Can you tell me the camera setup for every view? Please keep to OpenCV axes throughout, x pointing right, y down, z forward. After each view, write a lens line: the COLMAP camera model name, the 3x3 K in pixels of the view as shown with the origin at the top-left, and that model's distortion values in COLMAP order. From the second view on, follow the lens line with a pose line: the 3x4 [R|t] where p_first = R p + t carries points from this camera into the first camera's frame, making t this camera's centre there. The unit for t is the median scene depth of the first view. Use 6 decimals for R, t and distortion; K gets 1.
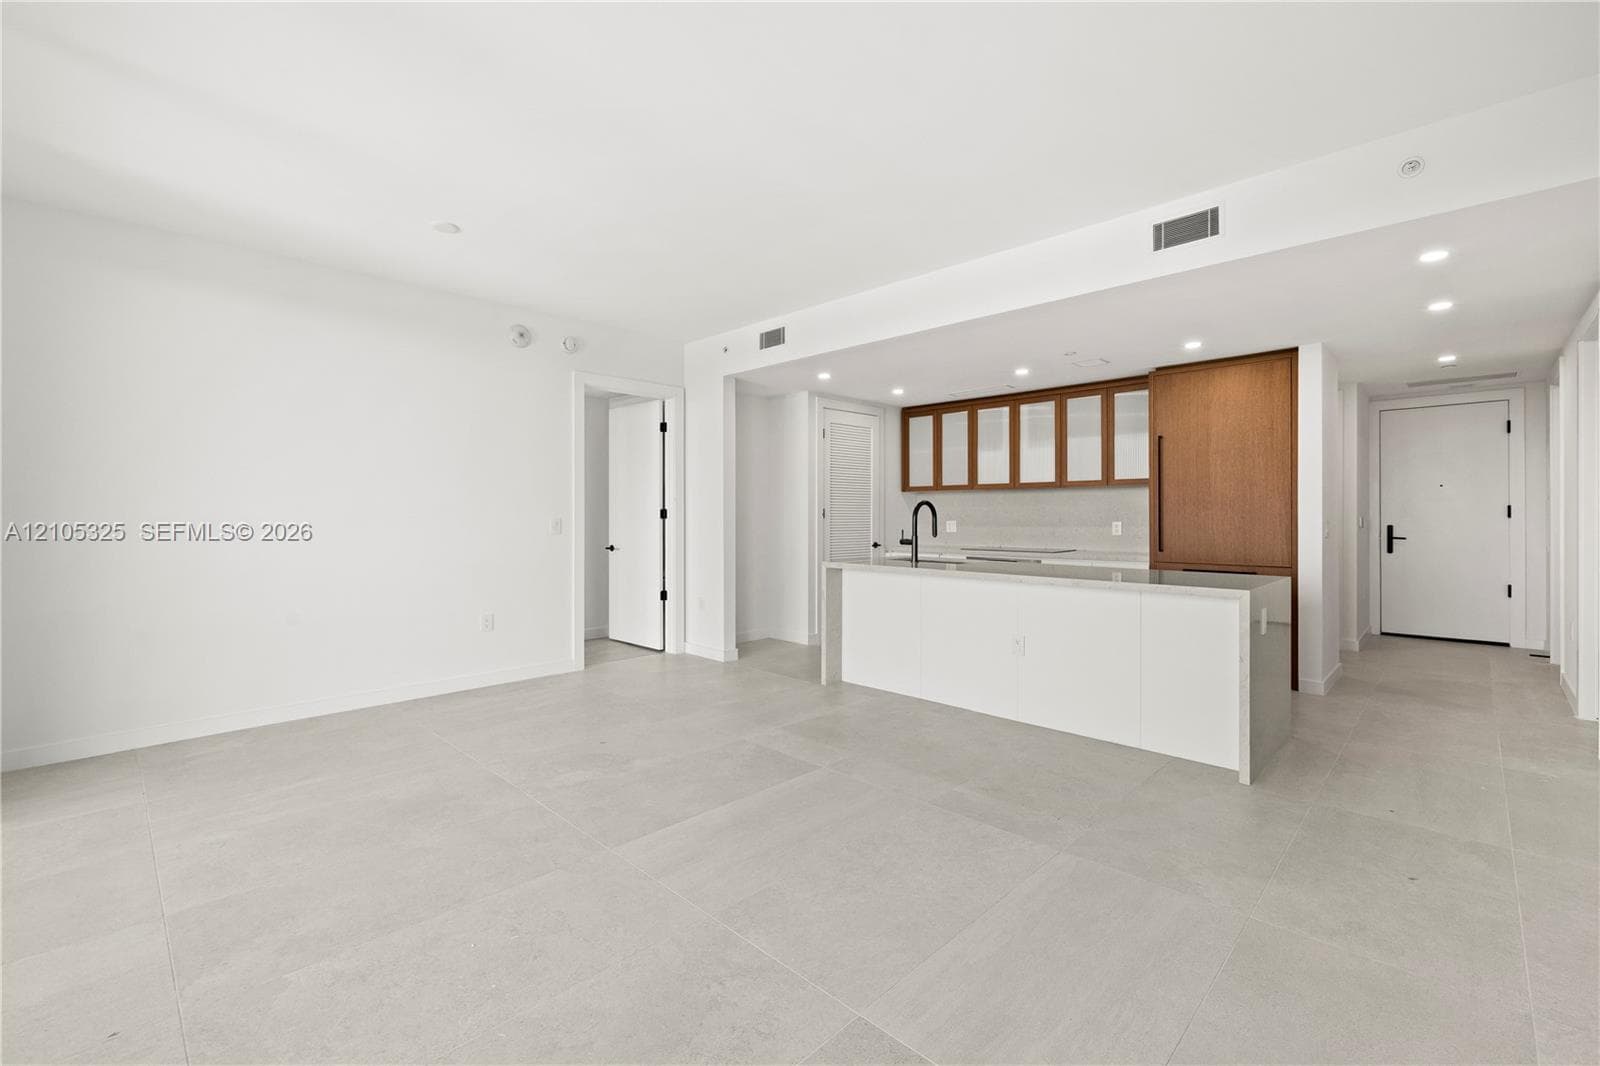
lens RADIAL K [[688.6, 0, 792.5], [0, 688.6, 527.1], [0, 0, 1]] dist [0.000640, 0.000020]
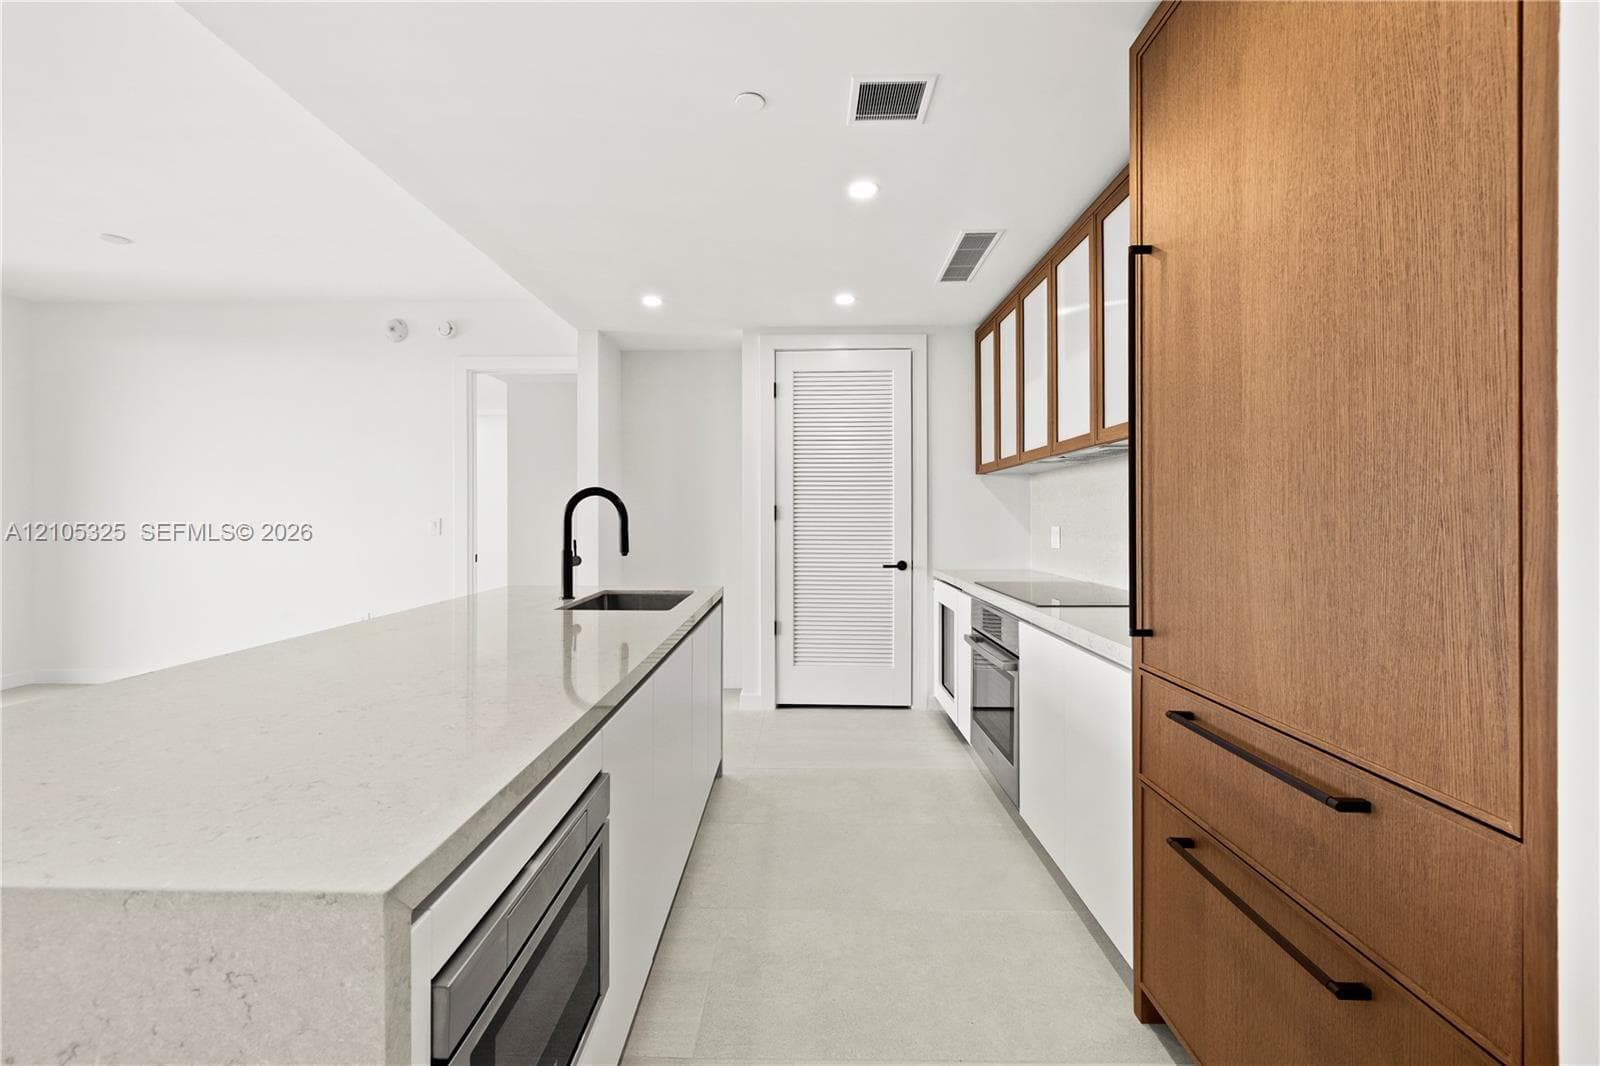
lens RADIAL K [[692.1, 0, 794.8], [0, 692.1, 521.0], [0, 0, 1]] dist [0.001762, -0.000177]
pose [[0.694058, 0.003284, -0.719911, 0.682459], [-0.009862, 0.999939, -0.004947, -0.011614], [0.719851, 0.010533, 0.694048, 0.724312]]
